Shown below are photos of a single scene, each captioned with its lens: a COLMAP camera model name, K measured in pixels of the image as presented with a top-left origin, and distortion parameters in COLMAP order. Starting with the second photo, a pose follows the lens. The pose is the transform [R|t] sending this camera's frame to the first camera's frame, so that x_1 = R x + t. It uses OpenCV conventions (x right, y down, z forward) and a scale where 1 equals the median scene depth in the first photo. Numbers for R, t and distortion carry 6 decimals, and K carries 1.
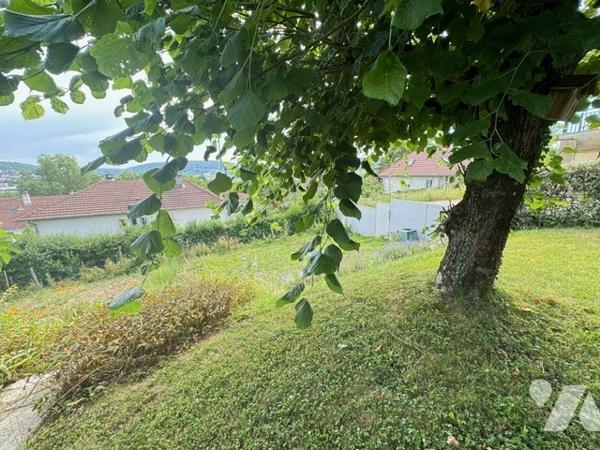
lens RADIAL K [[244.3, 0, 302.0], [0, 244.3, 224.4], [0, 0, 1]] dist [-0.003104, -0.000380]
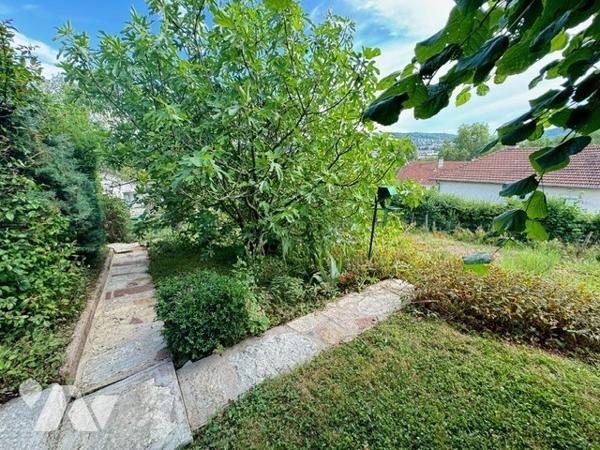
lens RADIAL K [[244.3, 0, 301.4], [0, 244.3, 225.9], [0, 0, 1]] dist [-0.003104, -0.000380]
pose [[0.216522, 0.294147, -0.930911, 0.094638], [-0.167610, 0.950574, 0.261375, -0.014733], [0.961782, 0.099437, 0.255122, -0.075372]]
